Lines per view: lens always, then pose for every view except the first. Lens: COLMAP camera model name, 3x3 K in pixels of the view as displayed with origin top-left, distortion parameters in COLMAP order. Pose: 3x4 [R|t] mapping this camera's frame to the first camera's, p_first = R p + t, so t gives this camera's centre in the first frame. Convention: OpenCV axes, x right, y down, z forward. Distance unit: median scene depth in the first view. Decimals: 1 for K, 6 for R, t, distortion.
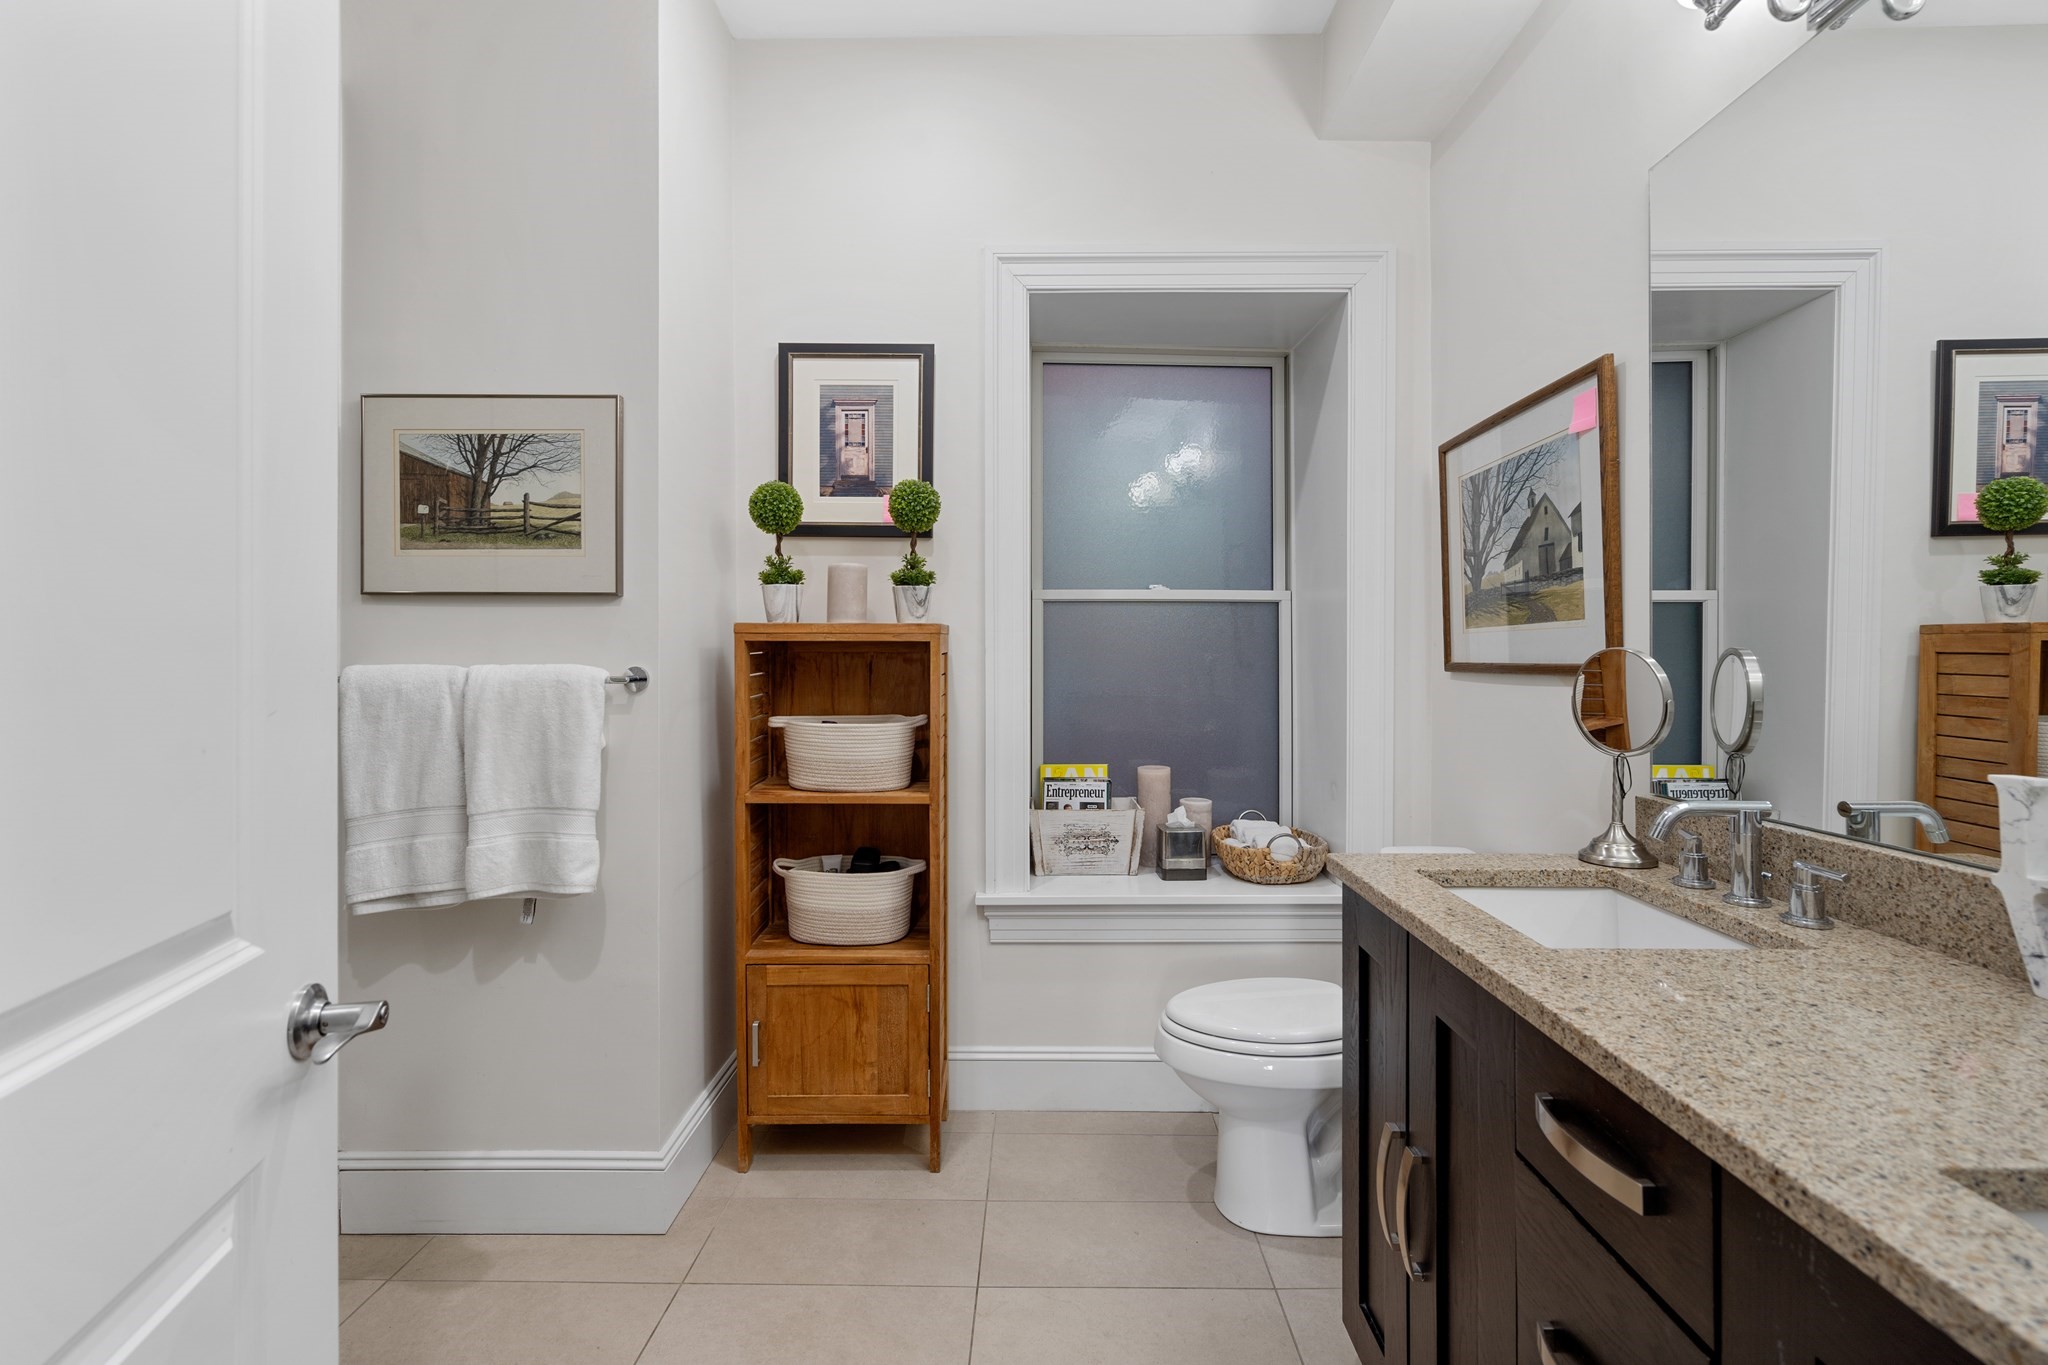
lens RADIAL K [[947.9, 0, 1023.6], [0, 947.9, 667.4], [0, 0, 1]] dist [0.015747, -0.000043]
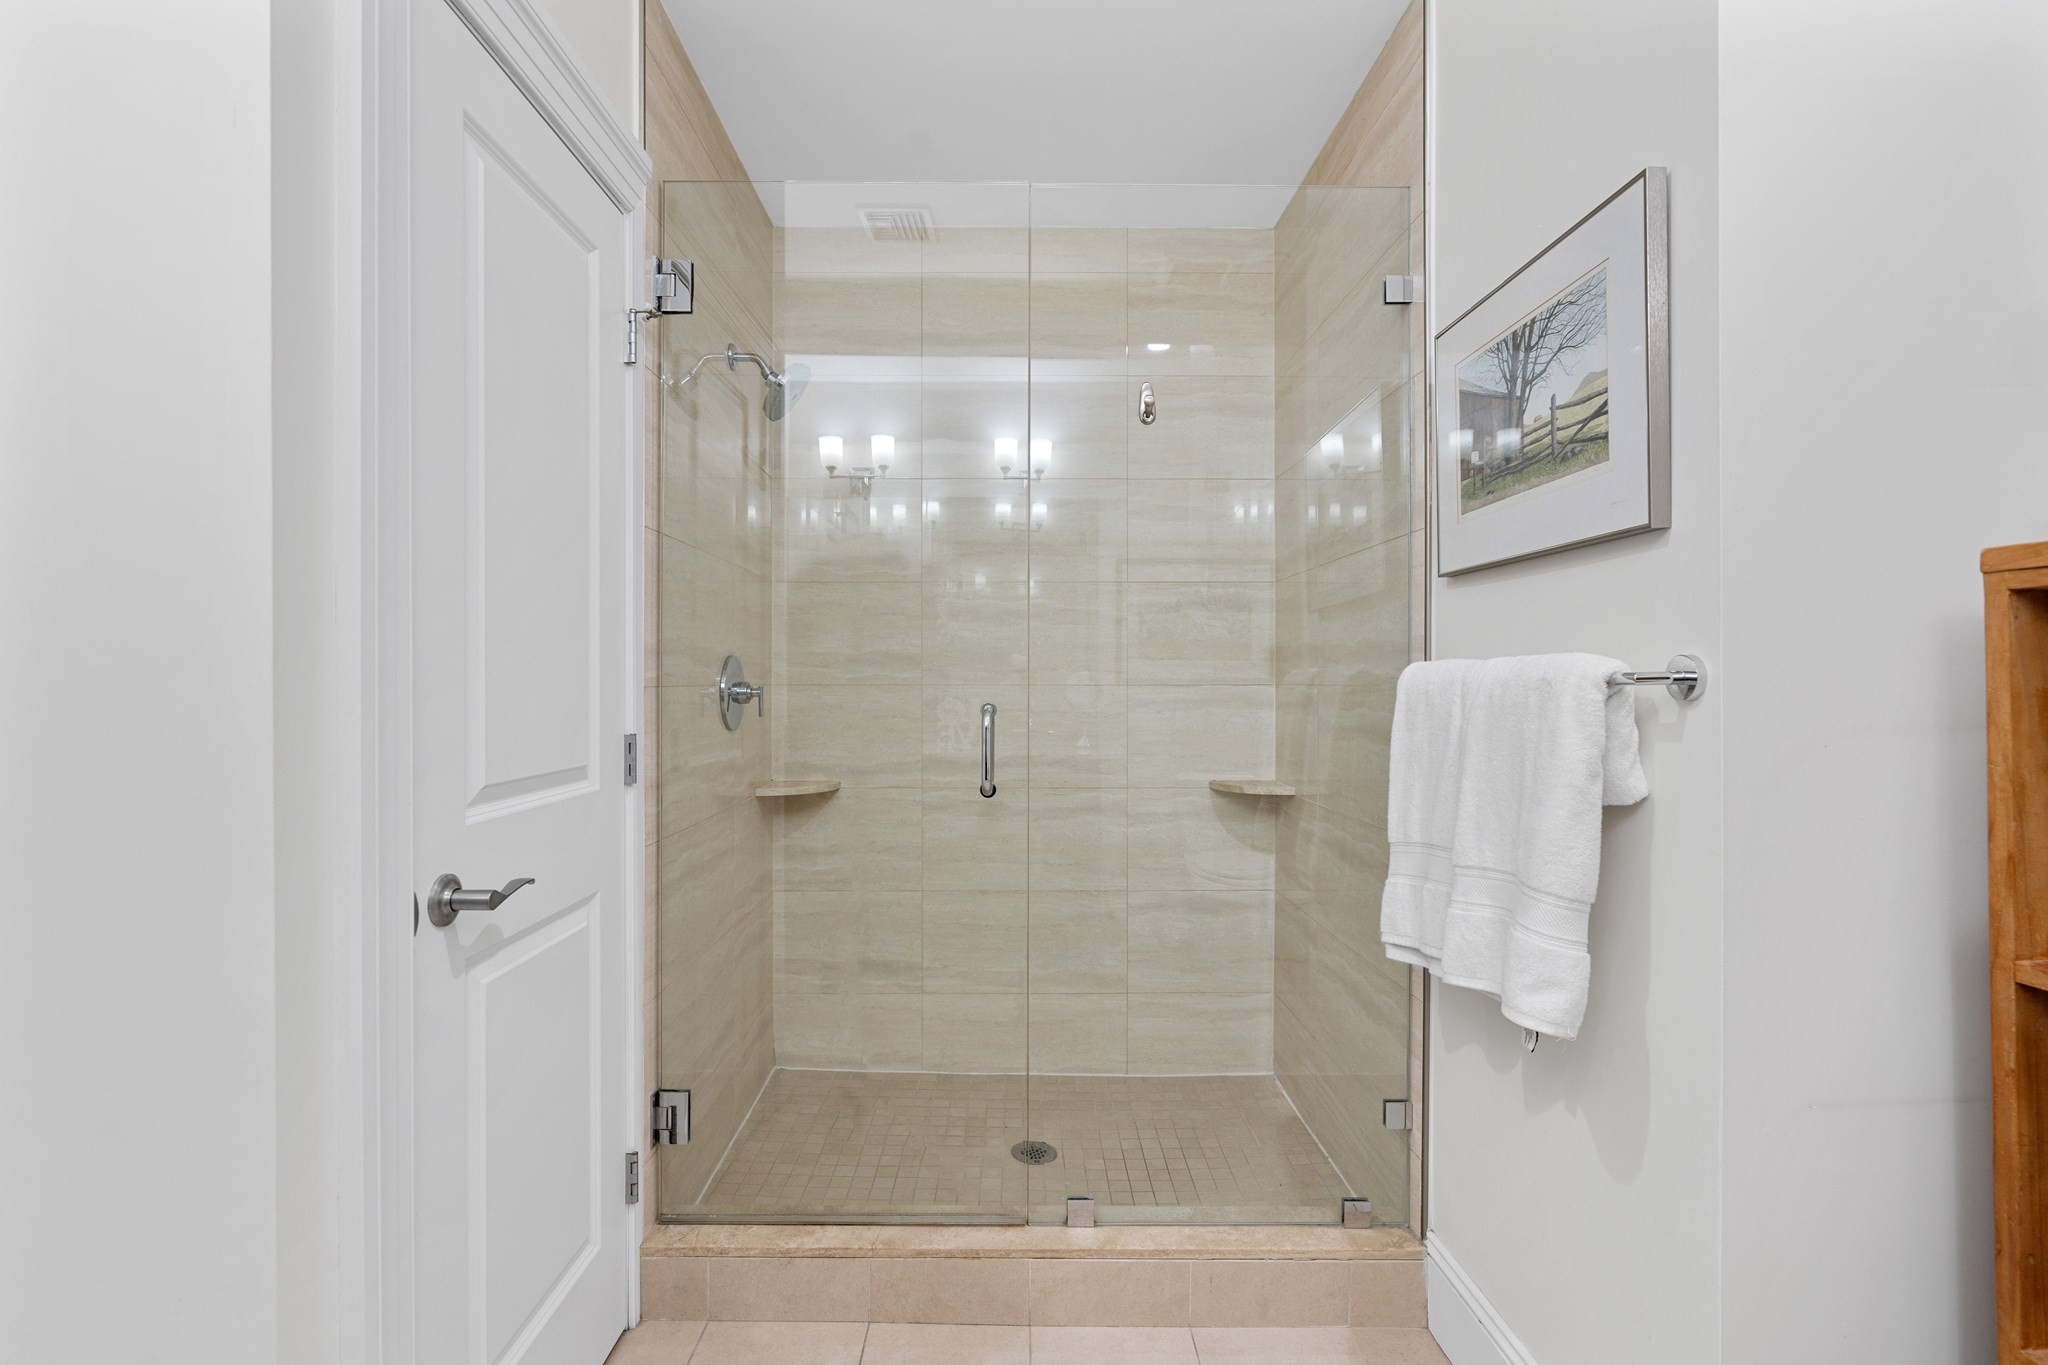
lens RADIAL K [[947.9, 0, 1022.2], [0, 947.9, 681.4], [0, 0, 1]] dist [0.015747, -0.000043]
pose [[0.032686, -0.000572, -0.999466, 0.121900], [-0.008409, 0.999964, -0.000847, 0.017906], [0.999430, 0.008432, 0.032680, 0.614909]]
